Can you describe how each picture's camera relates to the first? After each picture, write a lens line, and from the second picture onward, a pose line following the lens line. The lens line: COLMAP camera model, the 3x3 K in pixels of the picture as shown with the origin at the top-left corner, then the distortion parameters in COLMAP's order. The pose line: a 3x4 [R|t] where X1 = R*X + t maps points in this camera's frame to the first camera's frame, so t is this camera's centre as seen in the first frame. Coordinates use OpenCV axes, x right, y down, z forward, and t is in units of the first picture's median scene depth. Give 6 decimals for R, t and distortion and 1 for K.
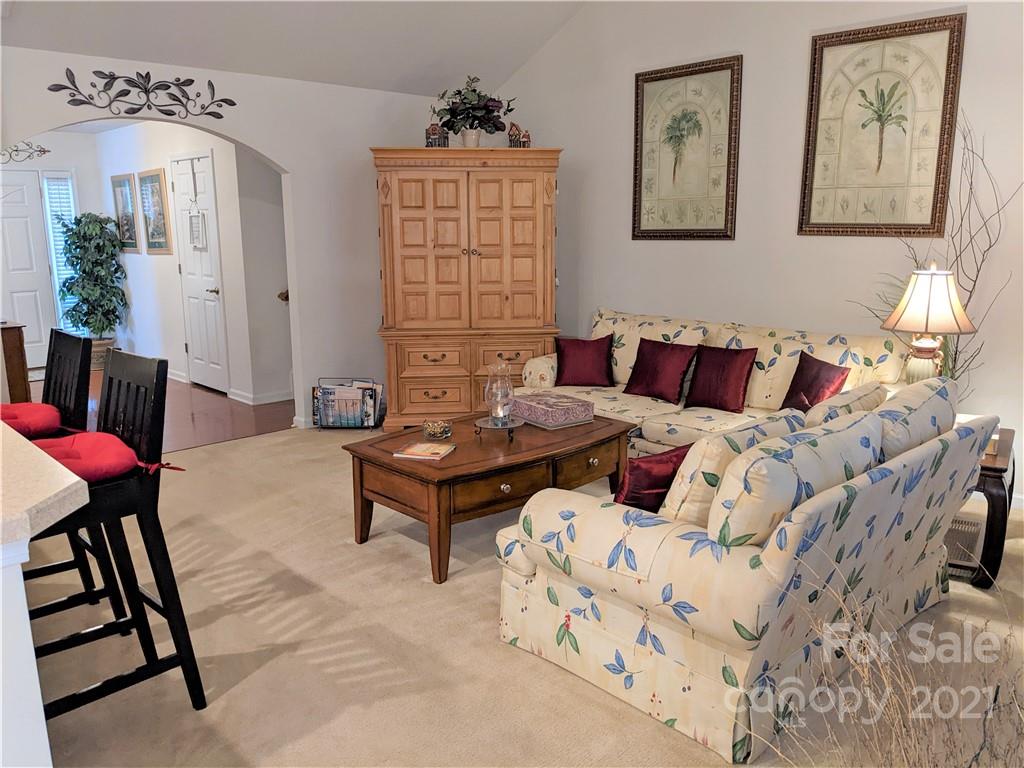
lens RADIAL K [[803.2, 0, 512.0], [0, 803.2, 384.0], [0, 0, 1]] dist [0.085213, -0.115824]
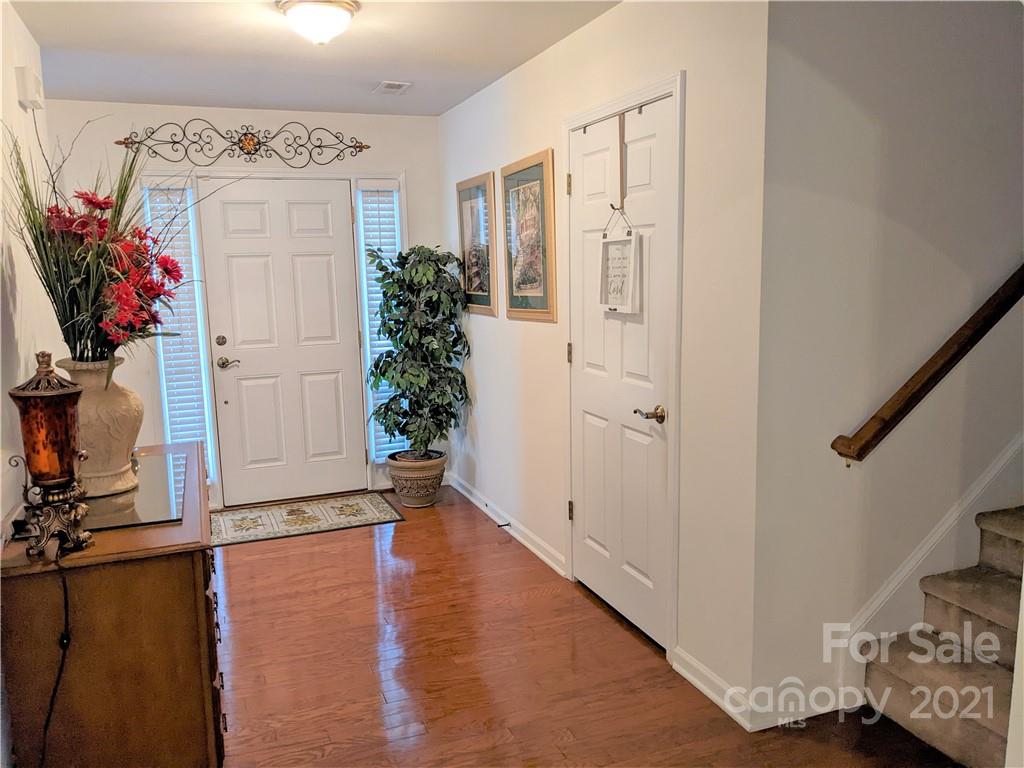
lens RADIAL K [[810.0, 0, 517.7], [0, 810.0, 384.5], [0, 0, 1]] dist [0.038296, -0.067057]
pose [[0.929191, 0.040659, -0.367358, -0.235066], [-0.056772, 0.997836, -0.033159, -0.095090], [0.365215, 0.051667, 0.929488, 0.489418]]
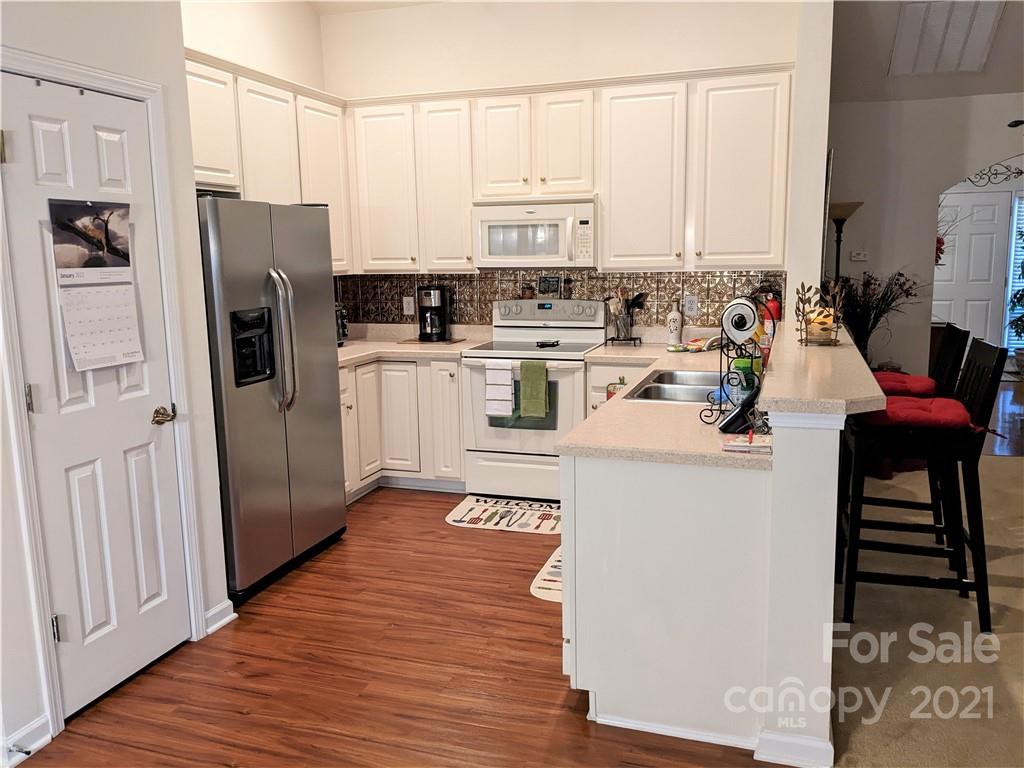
lens RADIAL K [[810.0, 0, 517.7], [0, 810.0, 384.5], [0, 0, 1]] dist [0.038296, -0.067057]
pose [[0.470359, 0.142981, -0.870815, 0.093094], [-0.157140, 0.984587, 0.076784, 0.013849], [0.868372, 0.100724, 0.485577, -0.077178]]
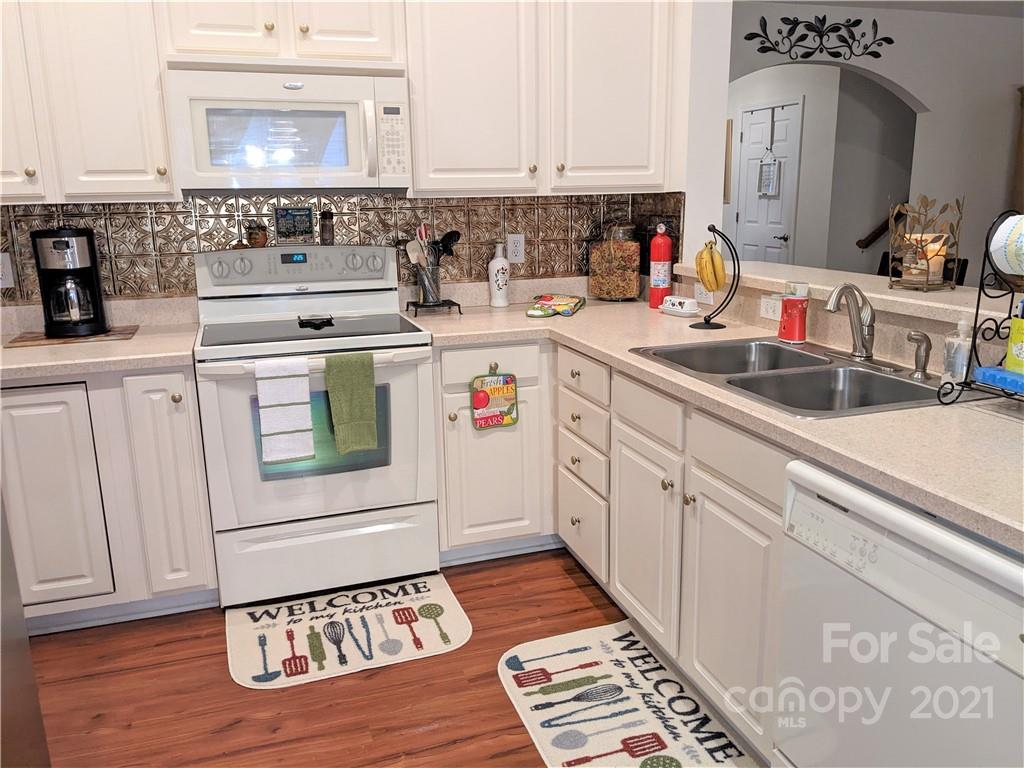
lens RADIAL K [[810.0, 0, 517.7], [0, 810.0, 384.5], [0, 0, 1]] dist [0.038296, -0.067057]
pose [[0.907688, 0.088783, -0.410147, -0.198171], [-0.071121, 0.995771, 0.058154, 0.027477], [0.413576, -0.023616, 0.910163, -0.058617]]
